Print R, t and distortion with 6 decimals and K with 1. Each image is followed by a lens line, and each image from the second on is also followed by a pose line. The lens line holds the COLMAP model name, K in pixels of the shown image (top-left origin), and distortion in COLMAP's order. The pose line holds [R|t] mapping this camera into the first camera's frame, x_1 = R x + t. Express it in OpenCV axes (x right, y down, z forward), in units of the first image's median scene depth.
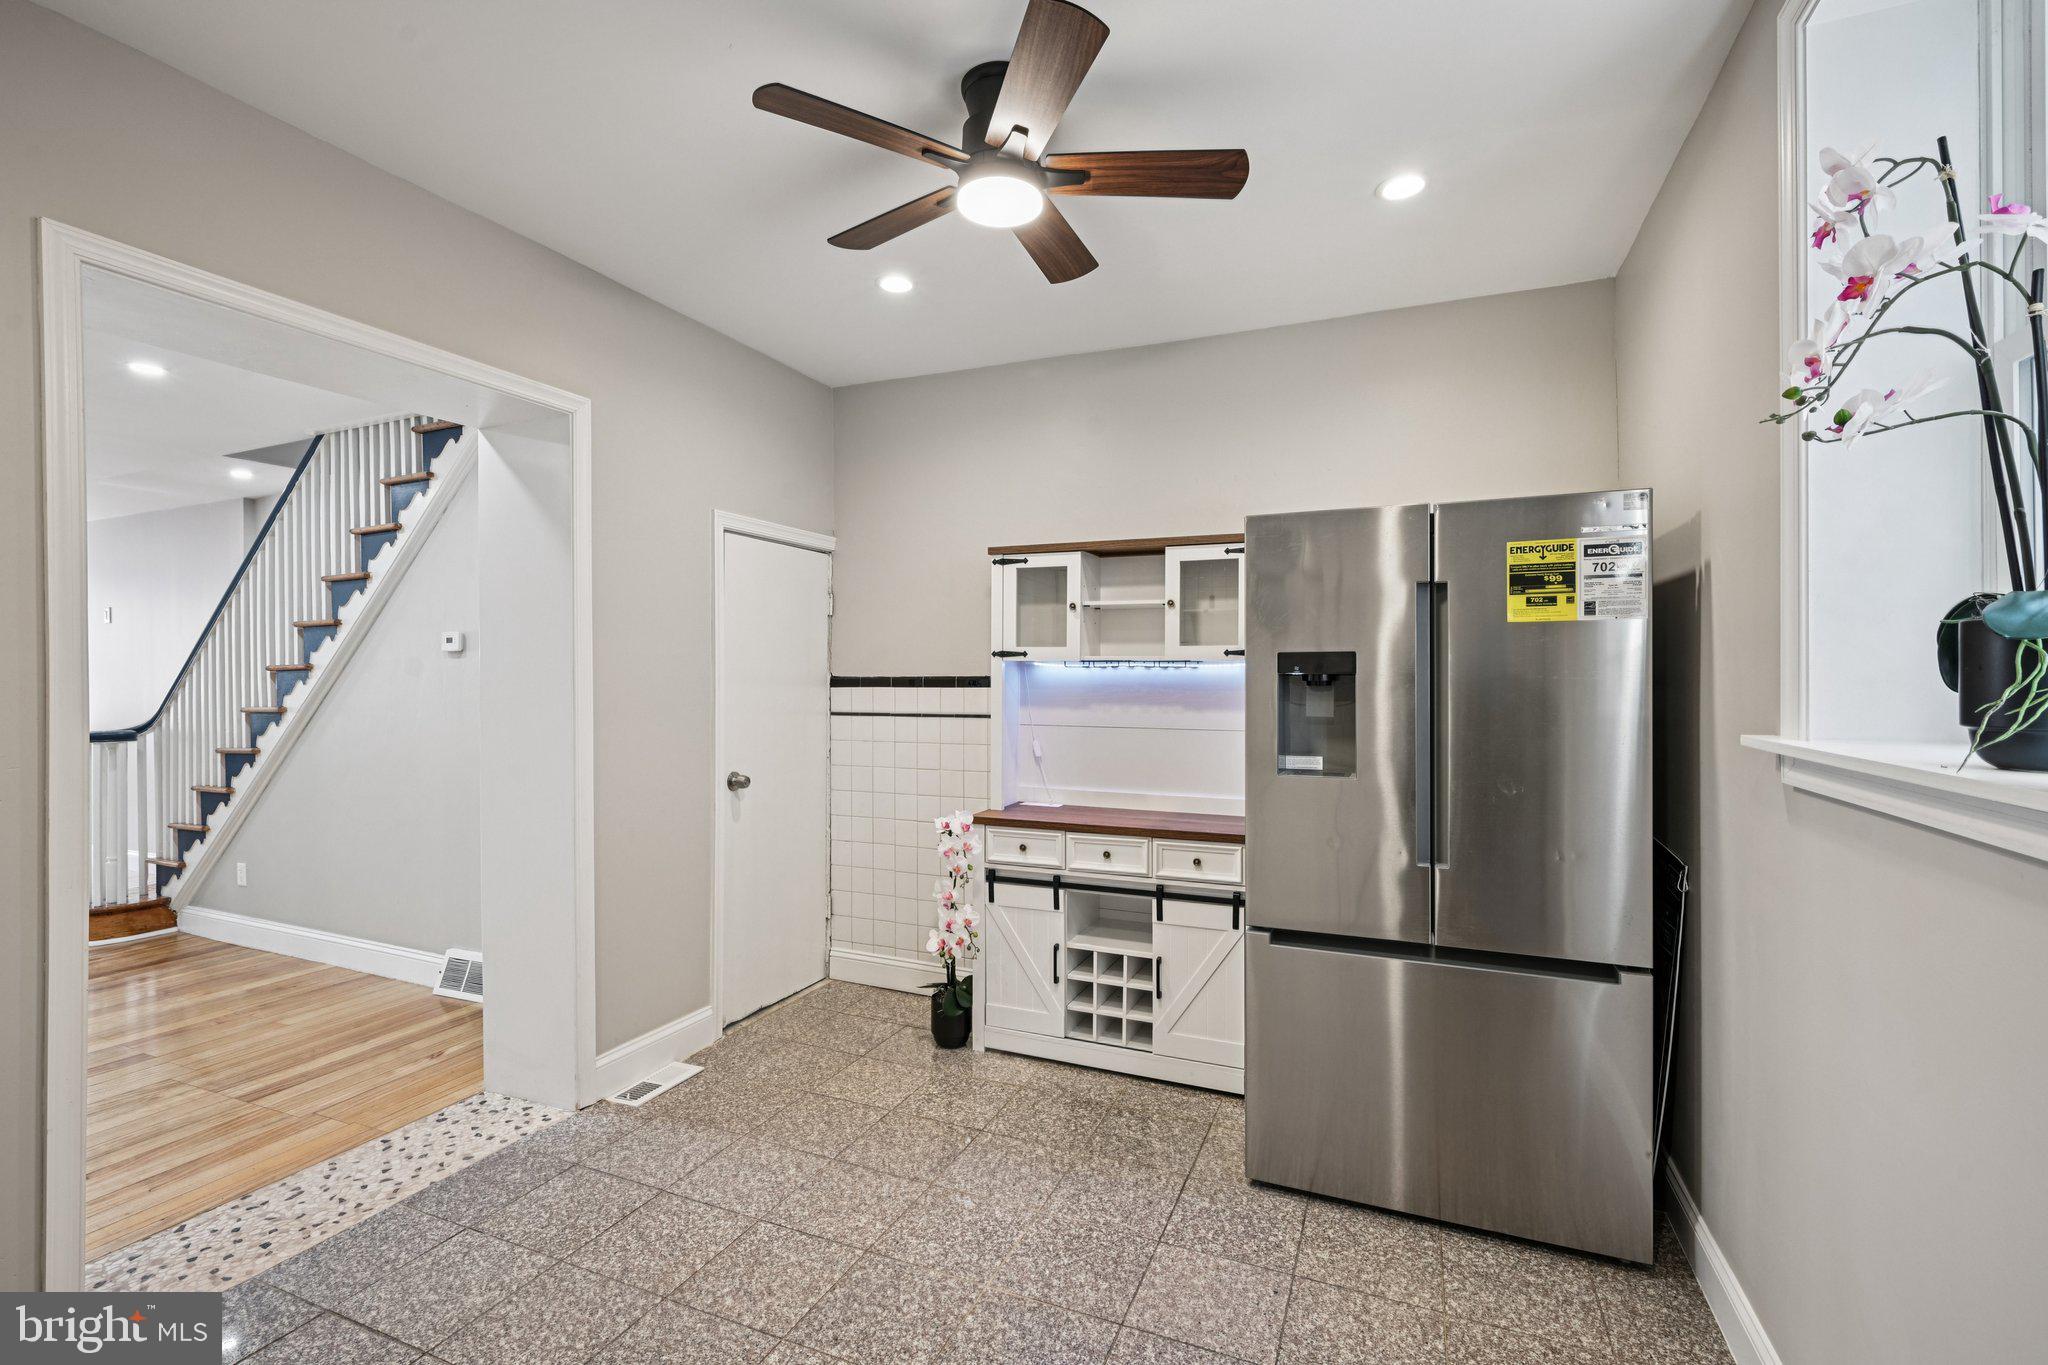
lens RADIAL K [[901.2, 0, 1021.3], [0, 901.2, 683.4], [0, 0, 1]] dist [0.001361, -0.000429]
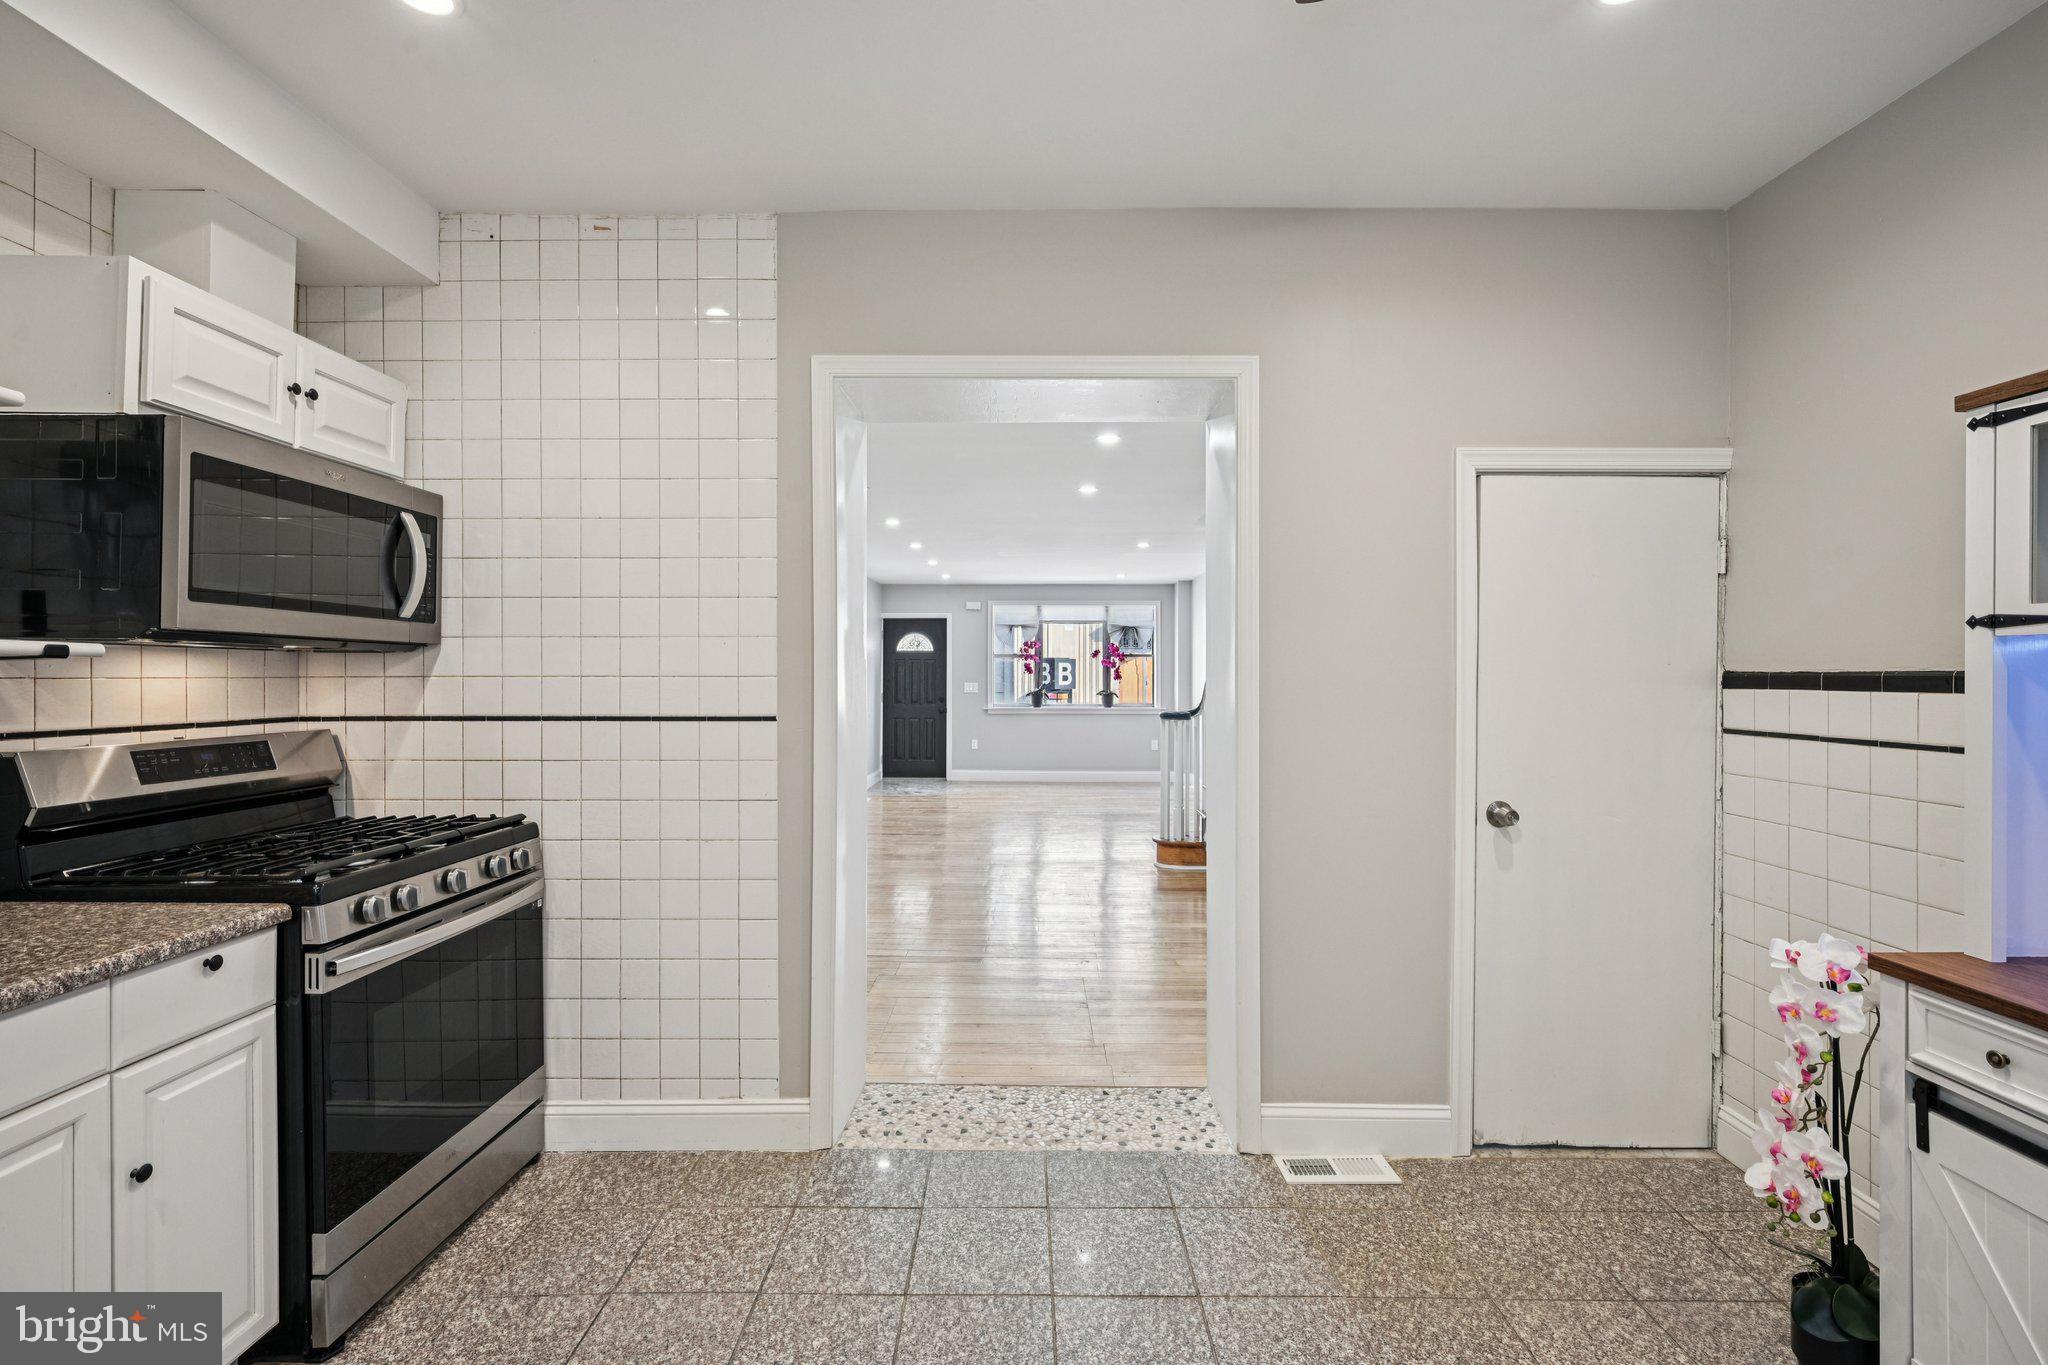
lens RADIAL K [[901.2, 0, 1034.7], [0, 901.2, 677.3], [0, 0, 1]] dist [0.001361, -0.000429]
pose [[0.400159, 0.006586, -0.916422, 0.188179], [-0.010449, 0.999942, 0.002623, -0.000412], [0.916386, 0.008526, 0.400205, 0.342411]]
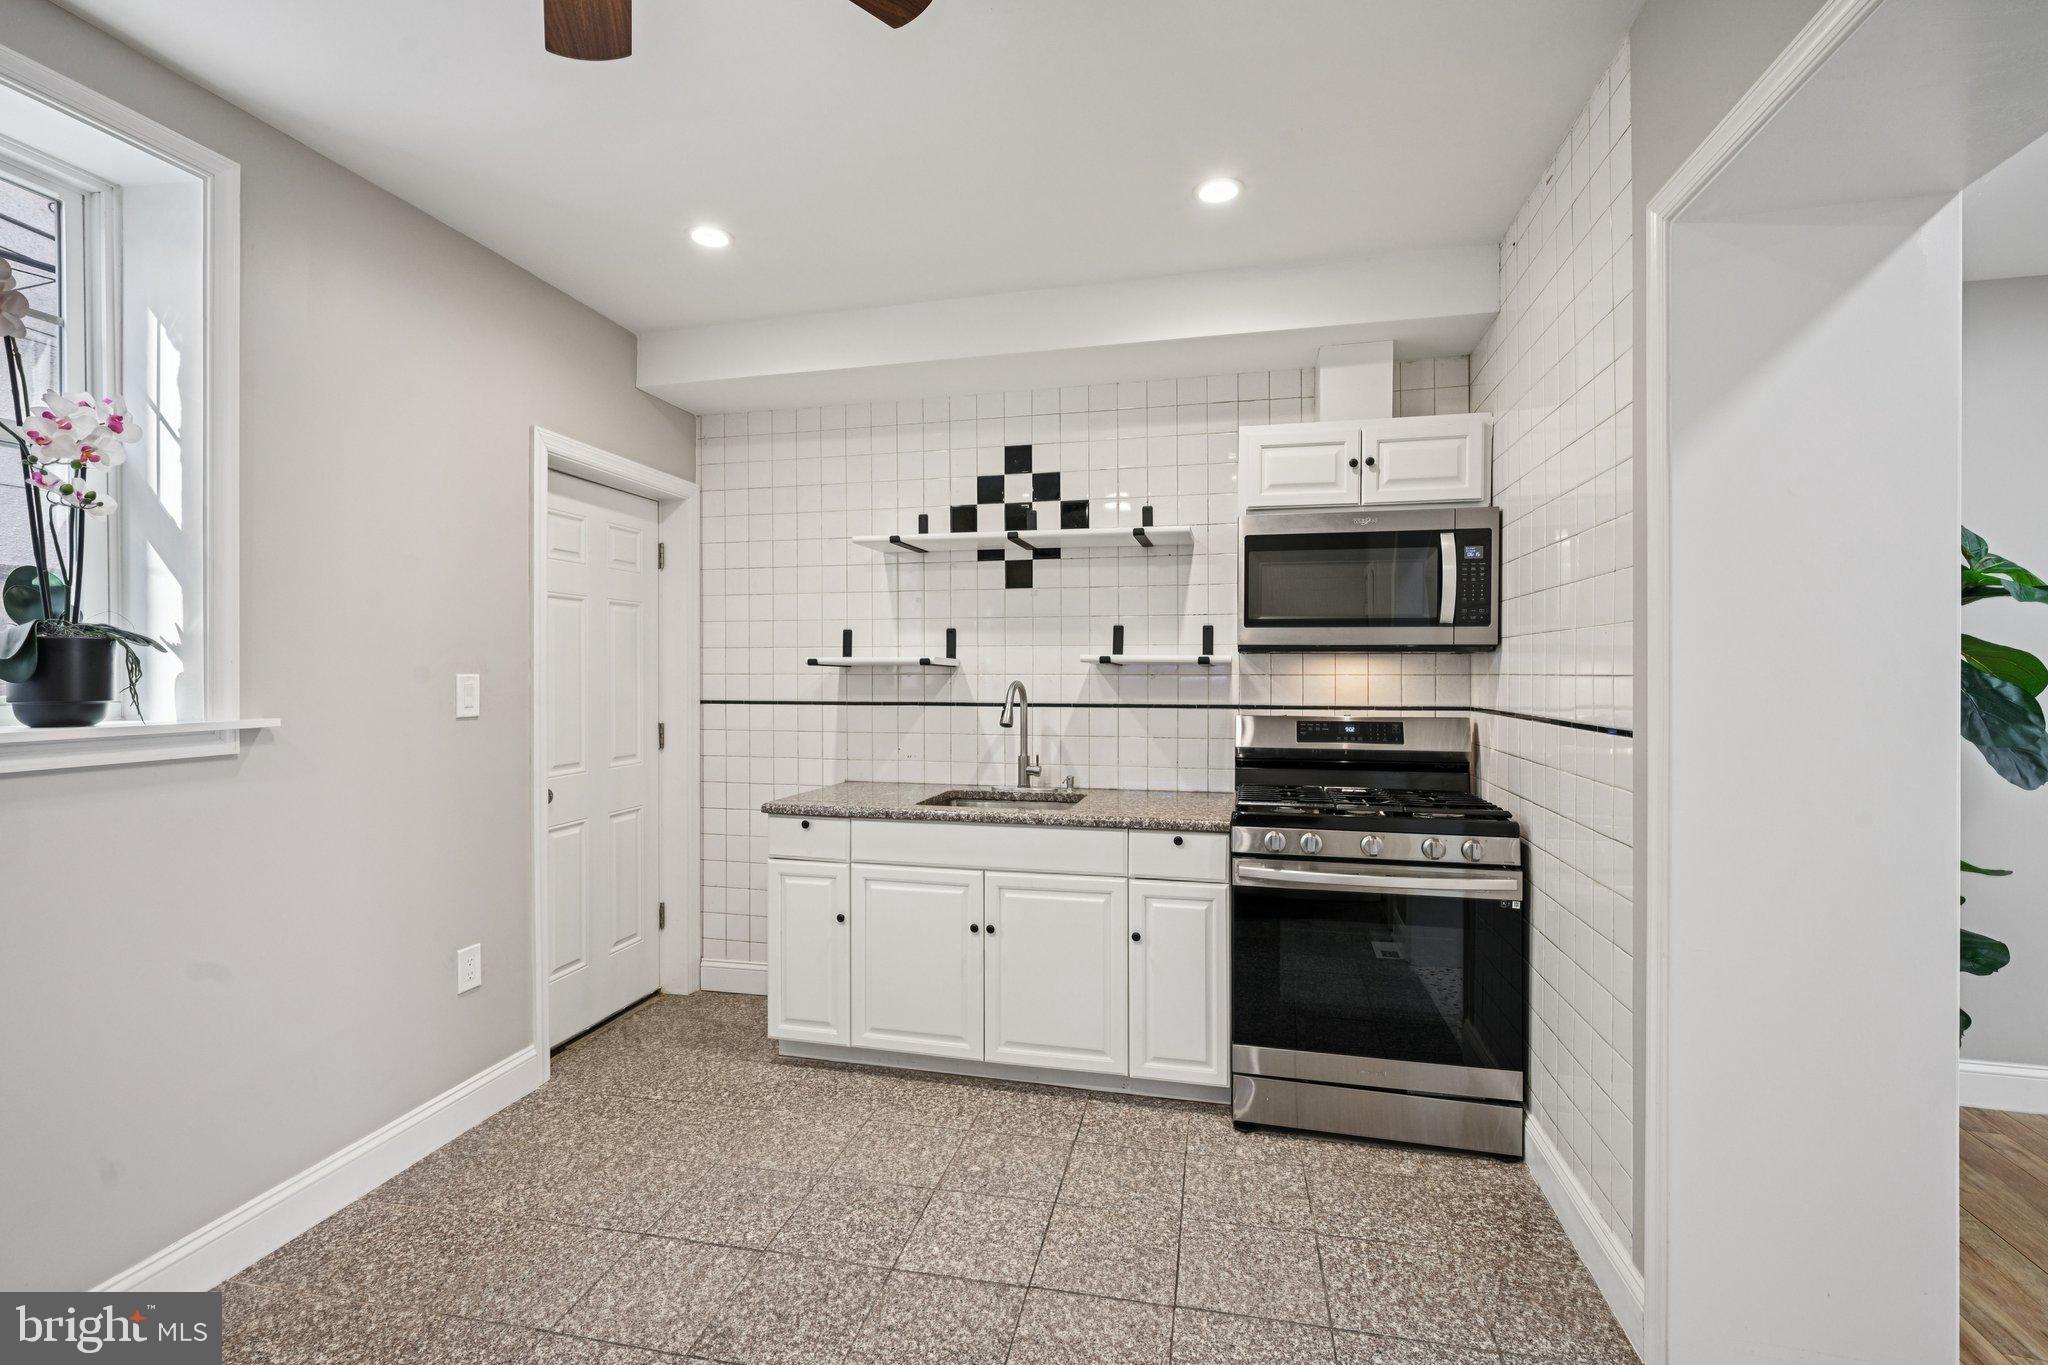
lens RADIAL K [[901.2, 0, 1019.5], [0, 901.2, 676.2], [0, 0, 1]] dist [0.001361, -0.000429]
pose [[-0.982828, 0.008024, -0.184350, -0.100569], [0.005171, 0.999859, 0.015955, -0.006823], [0.184453, 0.014728, -0.982731, 0.864369]]
